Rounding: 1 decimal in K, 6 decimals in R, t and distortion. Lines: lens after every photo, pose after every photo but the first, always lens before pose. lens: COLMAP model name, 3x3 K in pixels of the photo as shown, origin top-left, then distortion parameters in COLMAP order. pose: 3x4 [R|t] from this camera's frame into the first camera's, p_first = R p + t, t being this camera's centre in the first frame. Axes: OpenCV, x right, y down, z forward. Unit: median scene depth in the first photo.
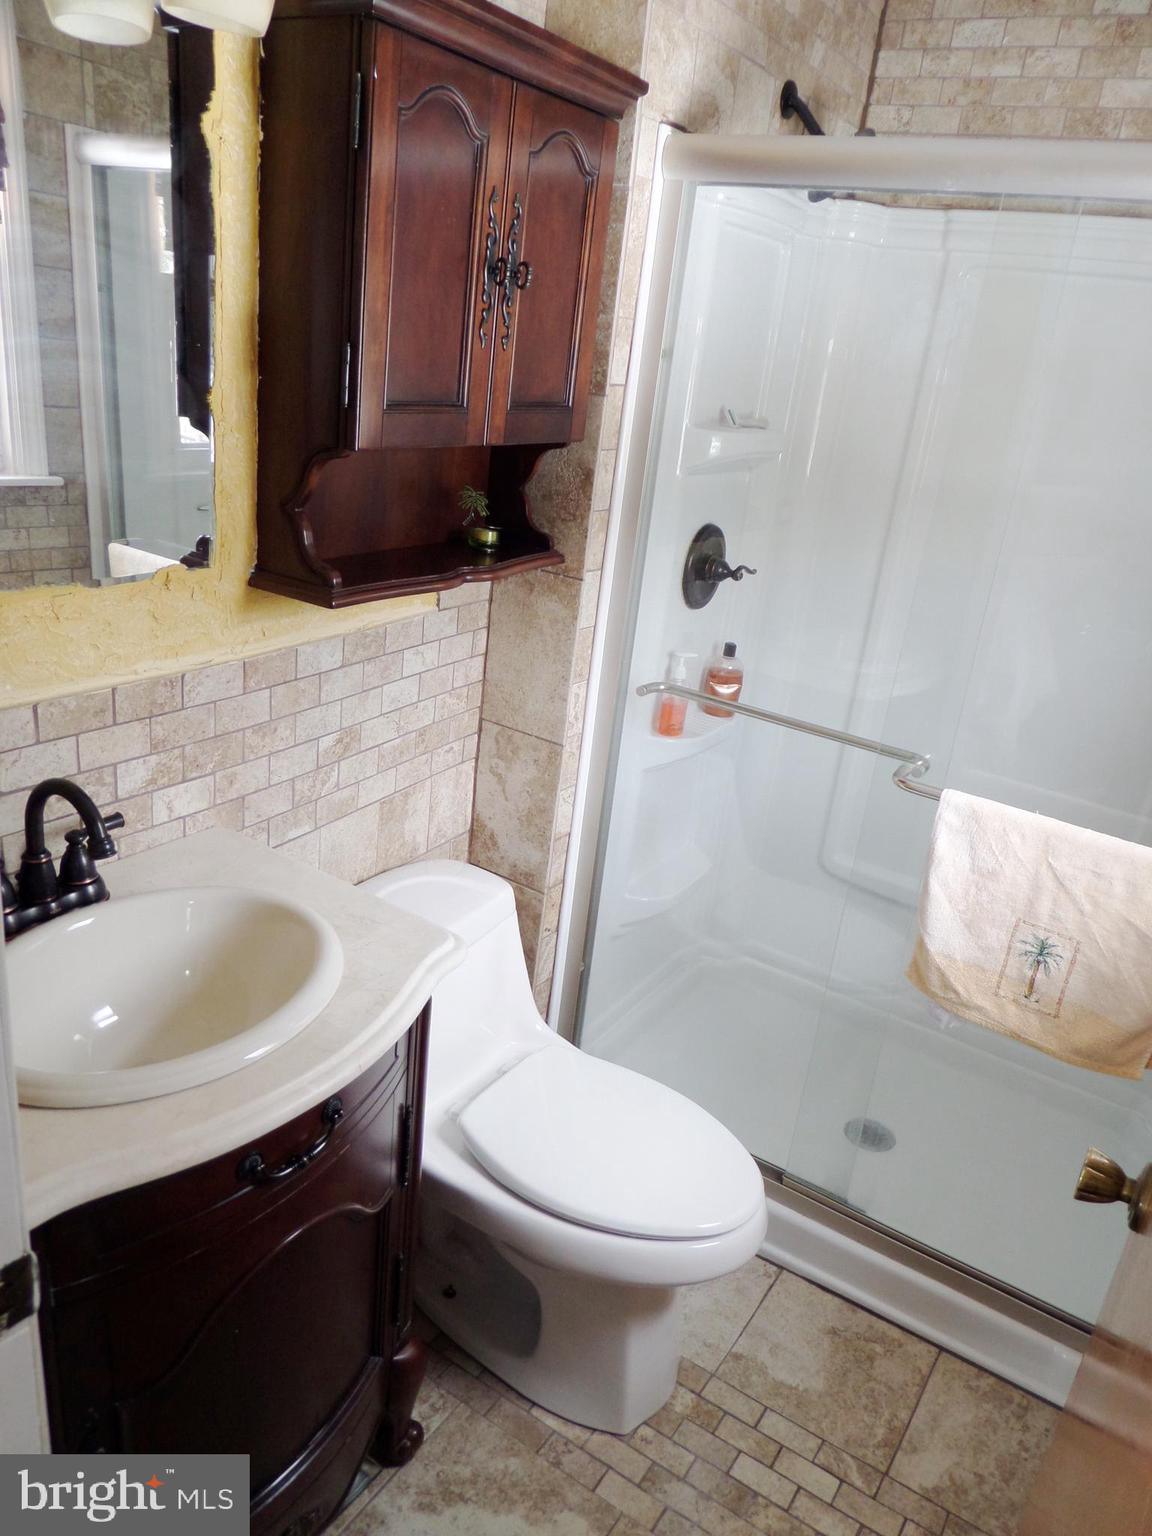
lens RADIAL K [[1122.9, 0, 576.2], [0, 1122.9, 773.5], [0, 0, 1]] dist [-0.004822, -0.018755]
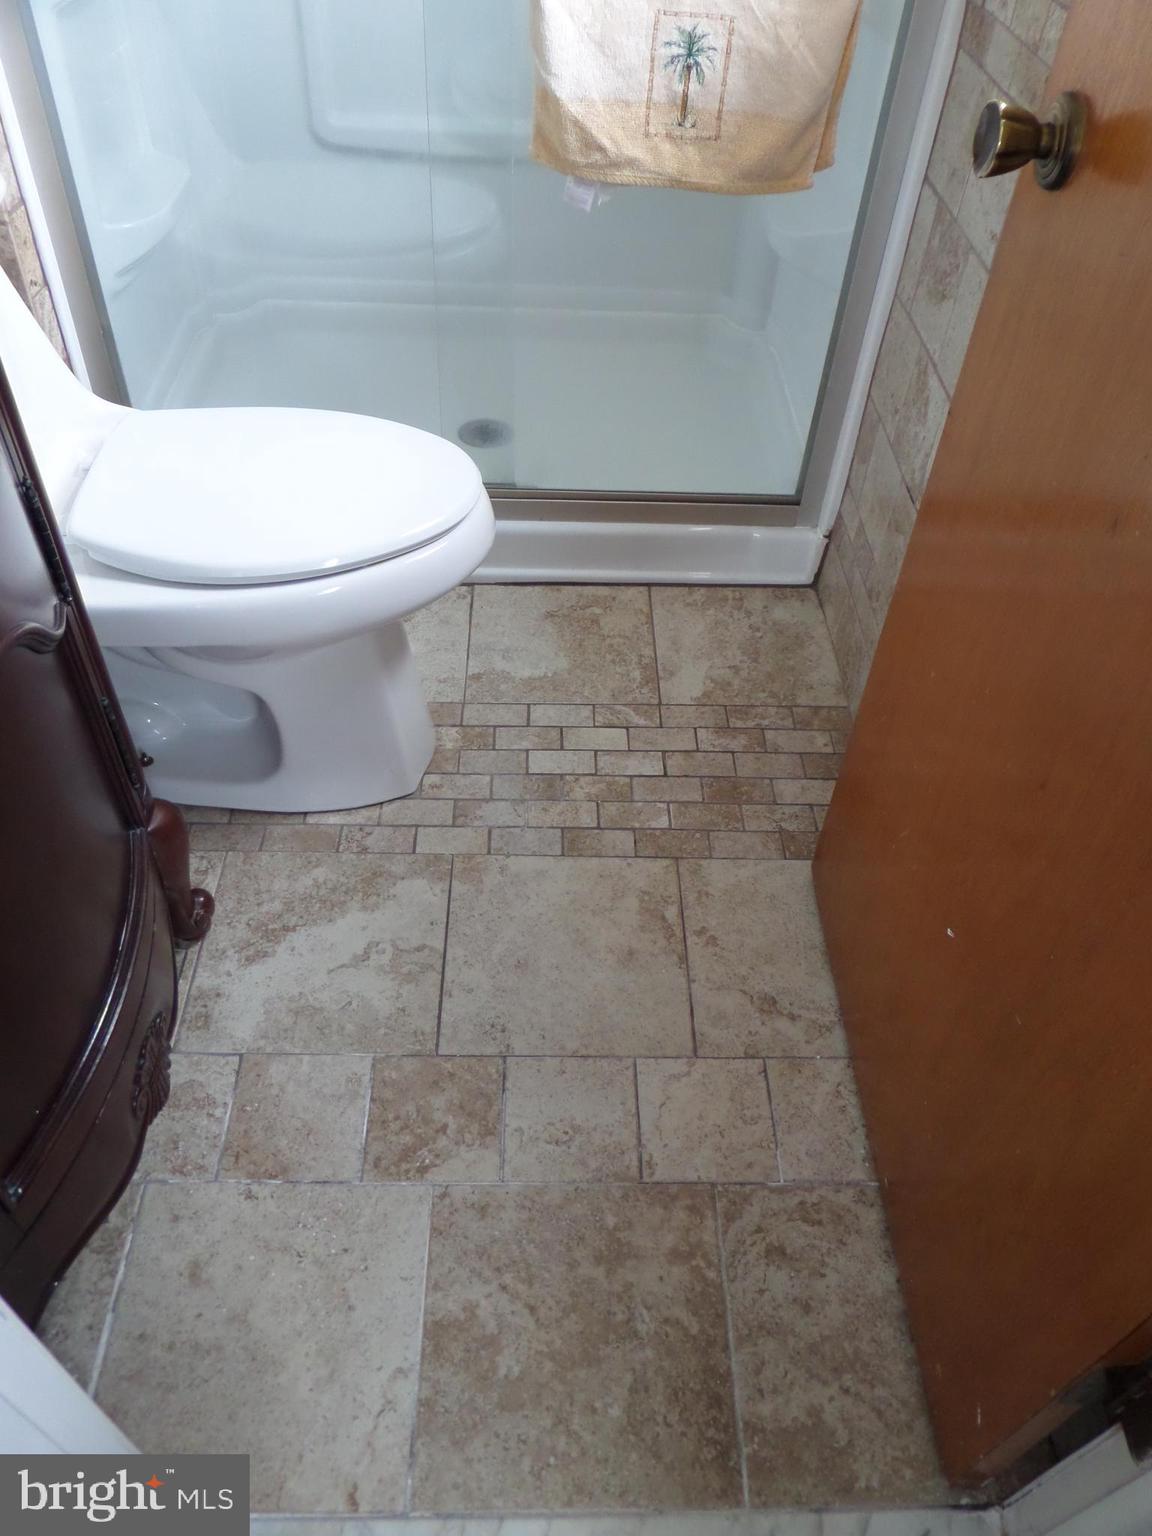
lens RADIAL K [[1122.9, 0, 573.6], [0, 1122.9, 764.4], [0, 0, 1]] dist [-0.004822, -0.018755]
pose [[0.831103, -0.450635, 0.325878, -0.136424], [0.248326, 0.825043, 0.507580, 0.148438], [-0.497597, -0.340927, 0.797600, 0.226178]]
